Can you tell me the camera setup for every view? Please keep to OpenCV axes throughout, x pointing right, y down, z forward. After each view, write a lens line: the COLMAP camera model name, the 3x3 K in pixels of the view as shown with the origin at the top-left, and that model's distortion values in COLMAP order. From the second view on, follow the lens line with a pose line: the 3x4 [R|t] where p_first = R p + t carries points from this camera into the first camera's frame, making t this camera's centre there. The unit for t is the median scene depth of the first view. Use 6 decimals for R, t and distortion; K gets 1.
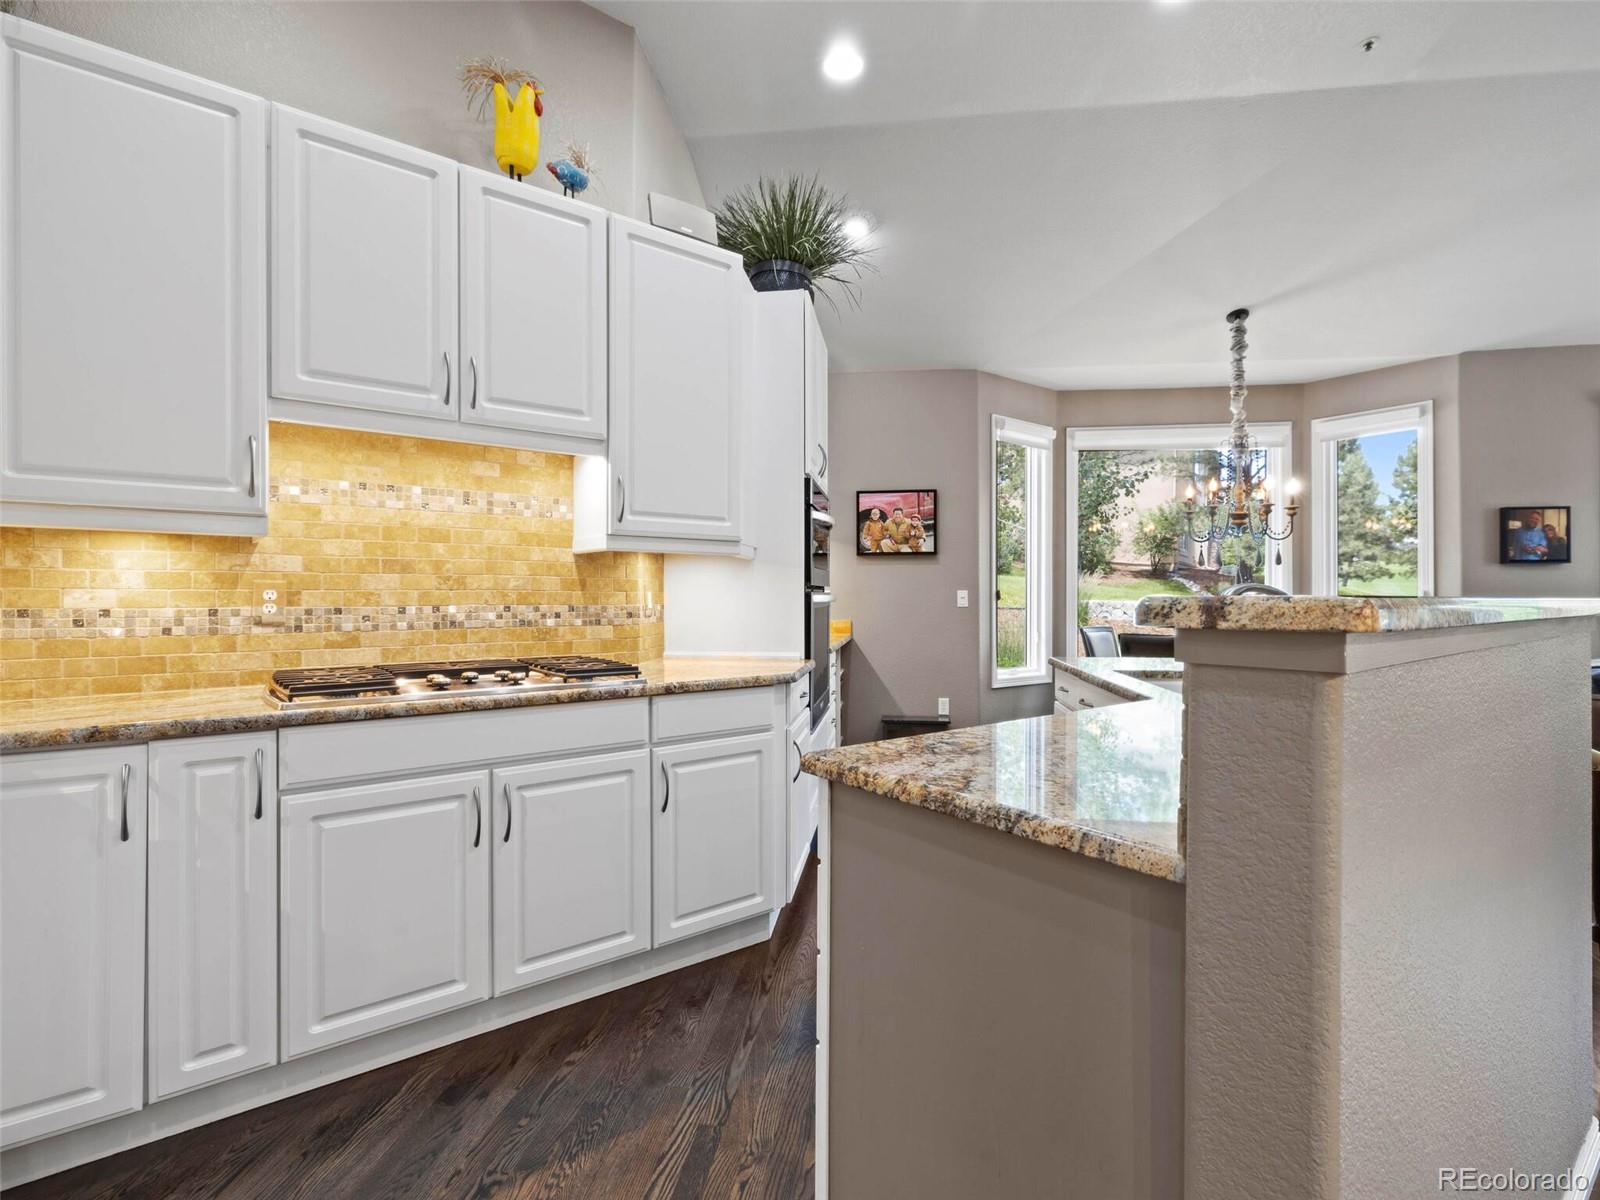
lens RADIAL K [[755.4, 0, 800.0], [0, 755.4, 600.0], [0, 0, 1]] dist [0.001260, 0.000086]
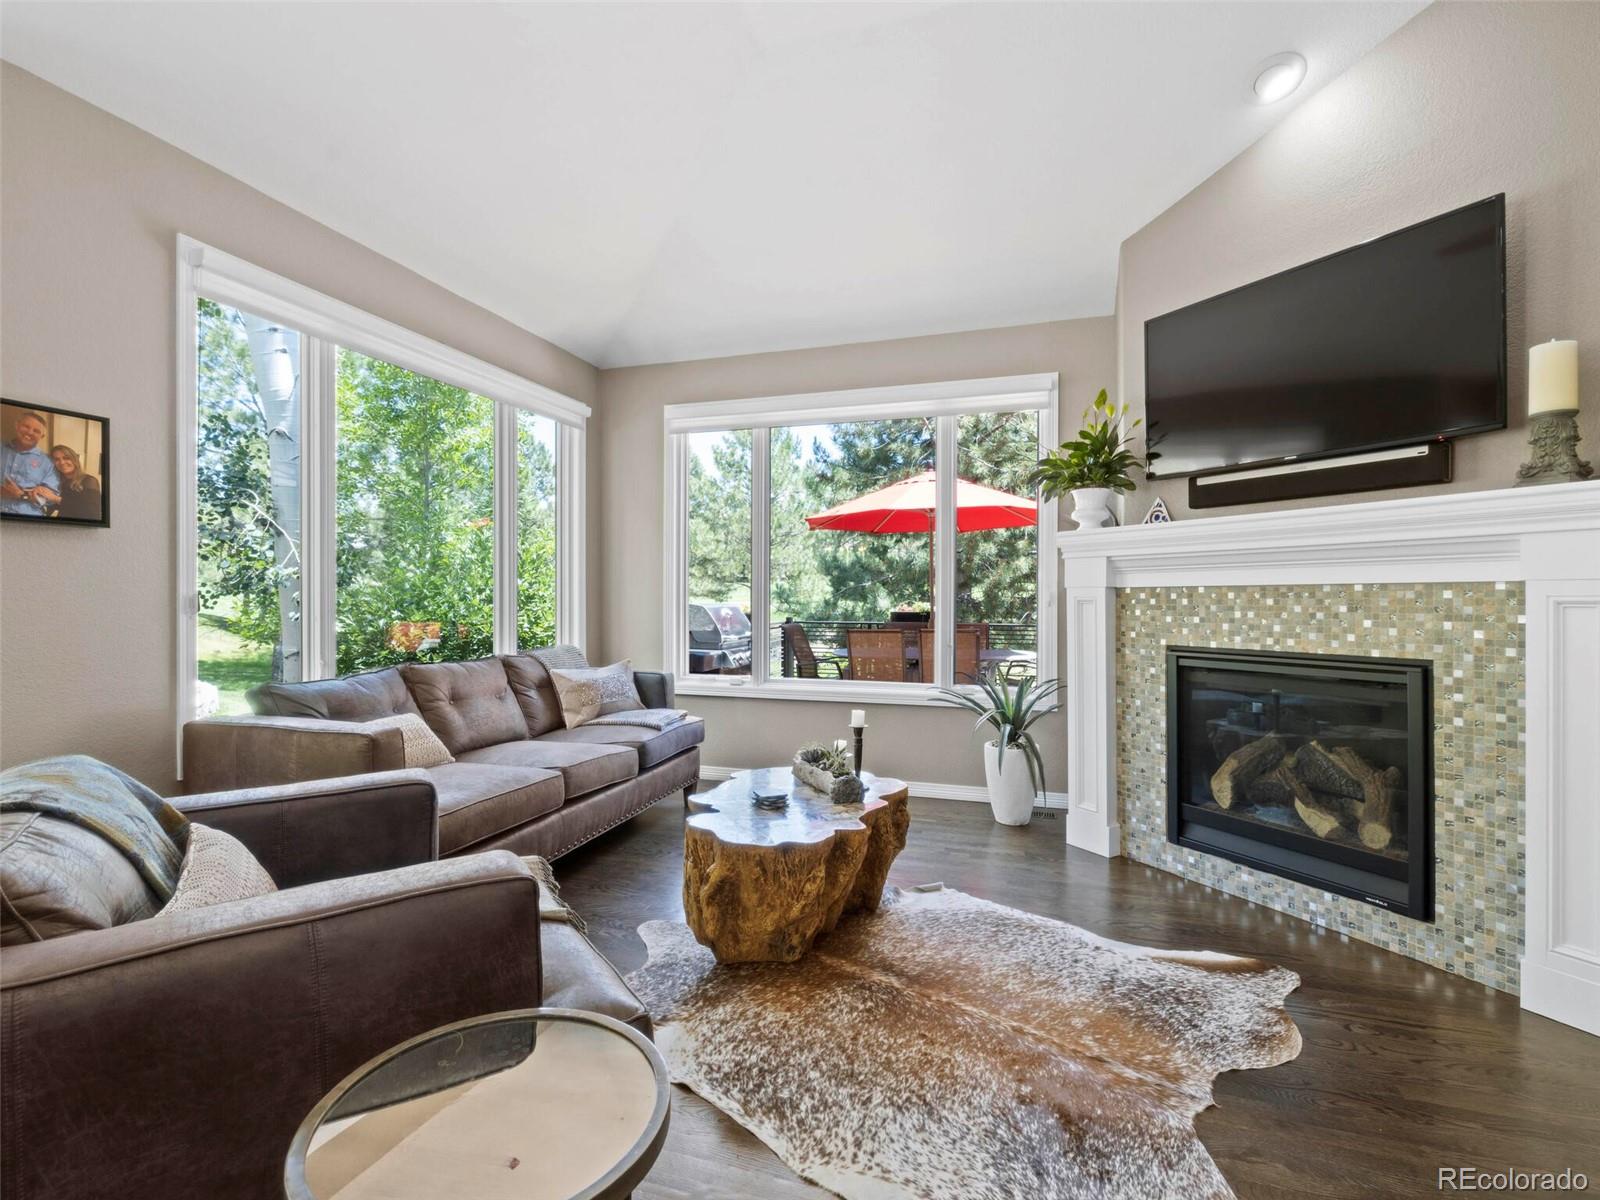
lens RADIAL K [[755.4, 0, 800.0], [0, 755.4, 600.0], [0, 0, 1]] dist [0.001260, 0.000086]
pose [[0.163274, -0.005153, 0.986567, 0.582754], [0.002618, 0.999985, 0.004789, -0.001282], [-0.986577, 0.001801, 0.163285, 0.449111]]
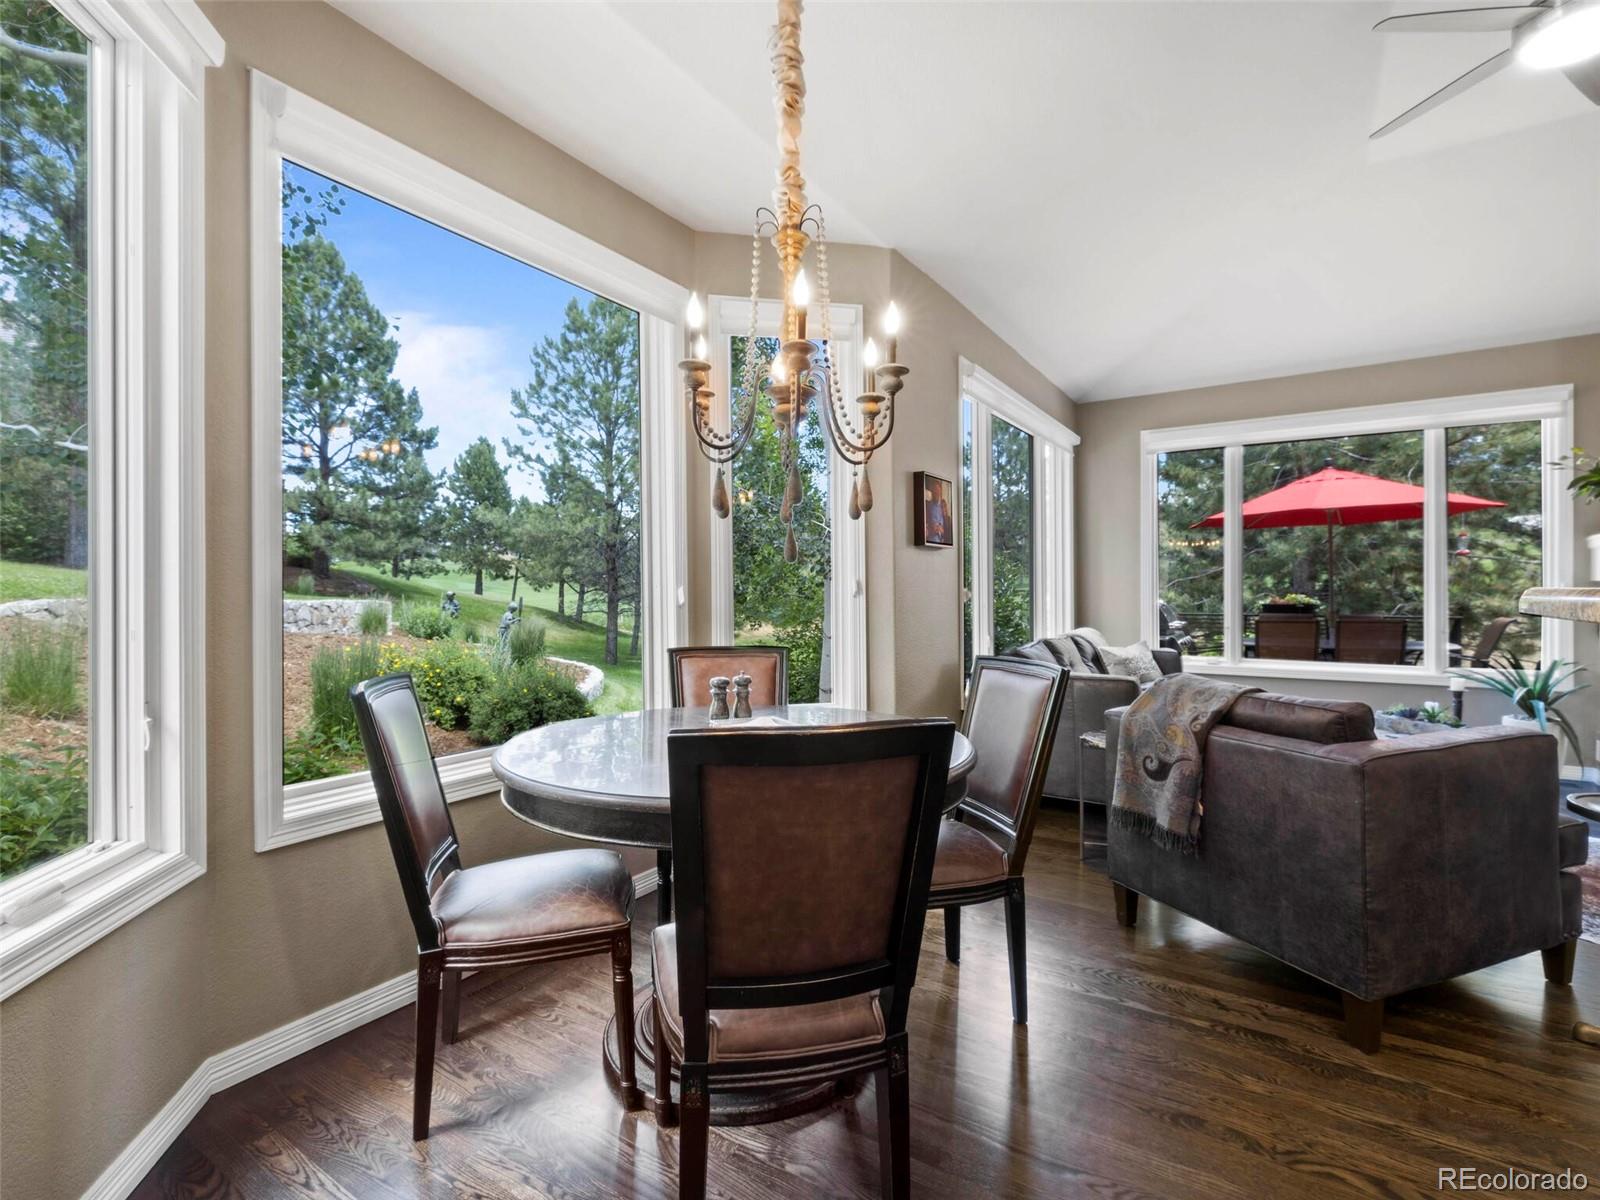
lens RADIAL K [[752.4, 0, 794.7], [0, 752.4, 593.7], [0, 0, 1]] dist [-0.002571, -0.000365]
pose [[0.429286, -0.005231, 0.903154, 0.195803], [0.007764, 0.999968, 0.002101, -0.002397], [-0.903135, 0.006110, 0.429312, 0.794513]]
